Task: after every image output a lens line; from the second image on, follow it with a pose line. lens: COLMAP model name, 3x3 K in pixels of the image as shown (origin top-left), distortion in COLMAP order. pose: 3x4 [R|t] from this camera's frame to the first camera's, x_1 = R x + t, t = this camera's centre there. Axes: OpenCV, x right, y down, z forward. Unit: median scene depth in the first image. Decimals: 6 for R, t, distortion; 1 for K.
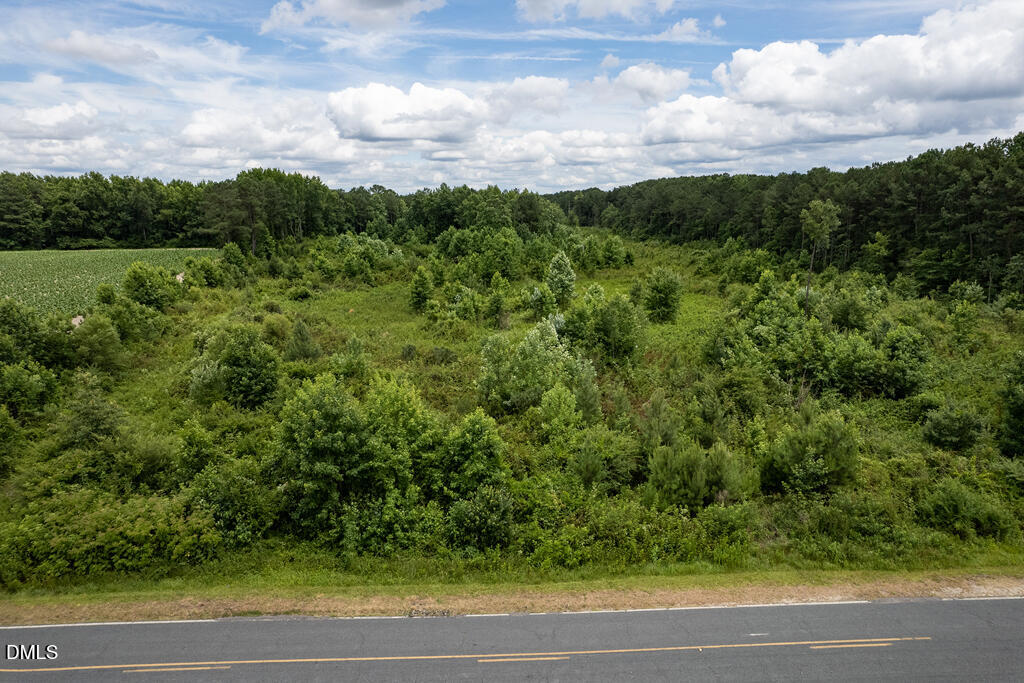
lens RADIAL K [[652.3, 0, 517.7], [0, 652.3, 338.4], [0, 0, 1]] dist [-0.084032, 0.076155]
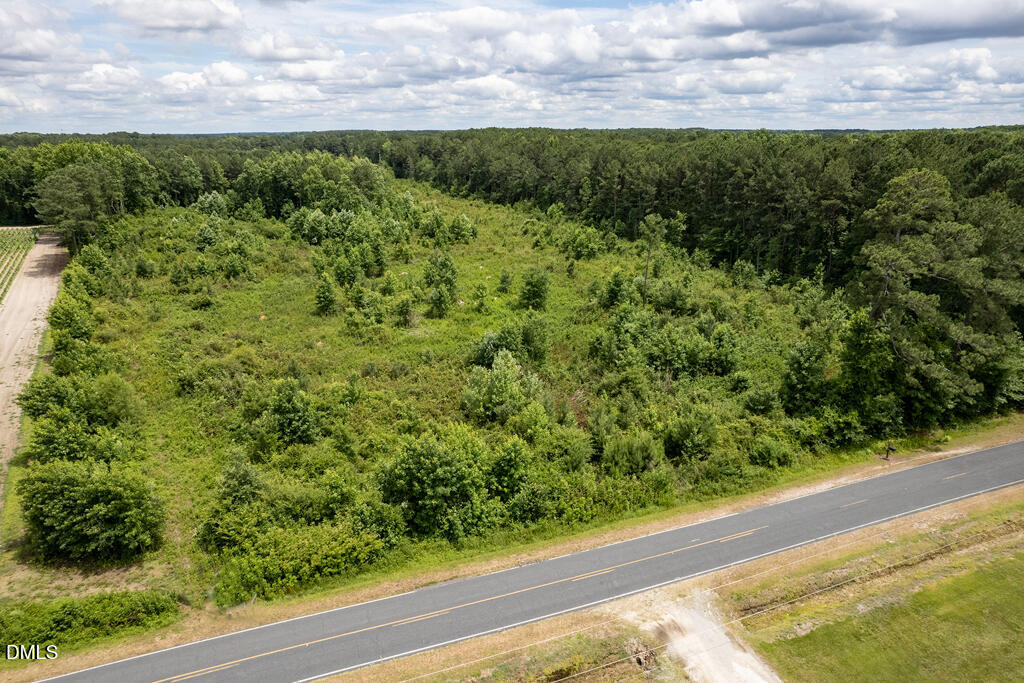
lens RADIAL K [[652.3, 0, 517.7], [0, 652.3, 338.4], [0, 0, 1]] dist [-0.084032, 0.076155]
pose [[0.951120, -0.092759, 0.294563, -0.428753], [0.061466, 0.991602, 0.113791, -0.263510], [-0.302644, -0.090123, 0.948833, -0.422609]]
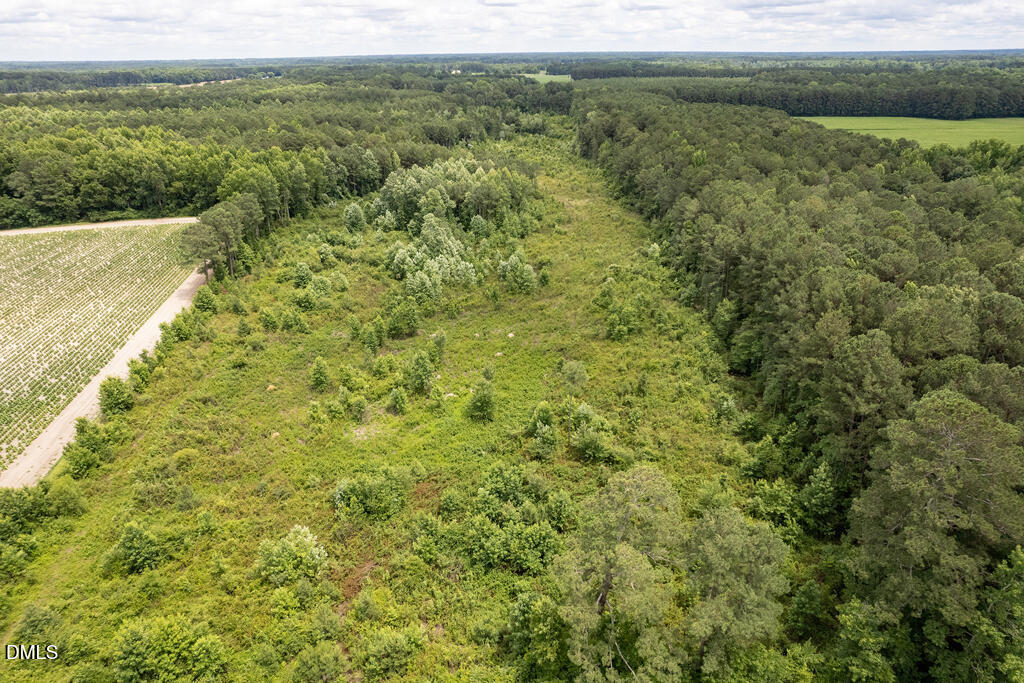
lens RADIAL K [[652.3, 0, 517.7], [0, 652.3, 338.4], [0, 0, 1]] dist [-0.084032, 0.076155]
pose [[0.995765, 0.038238, -0.083600, 0.920910], [-0.018826, 0.974936, 0.221686, -1.157666], [0.089982, -0.219174, 0.971528, -0.614636]]
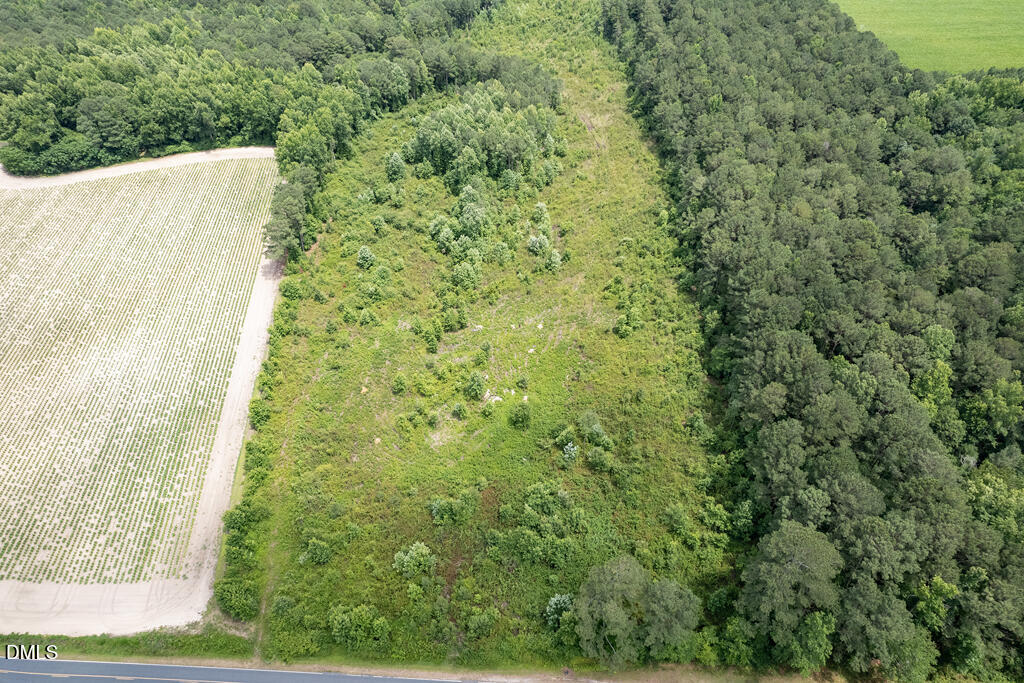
lens RADIAL K [[652.3, 0, 517.7], [0, 652.3, 338.4], [0, 0, 1]] dist [-0.084032, 0.076155]
pose [[0.993714, 0.070355, -0.087074, 0.816952], [-0.016051, 0.859336, 0.511160, -2.787281], [0.110788, -0.506549, 0.855064, -1.112580]]
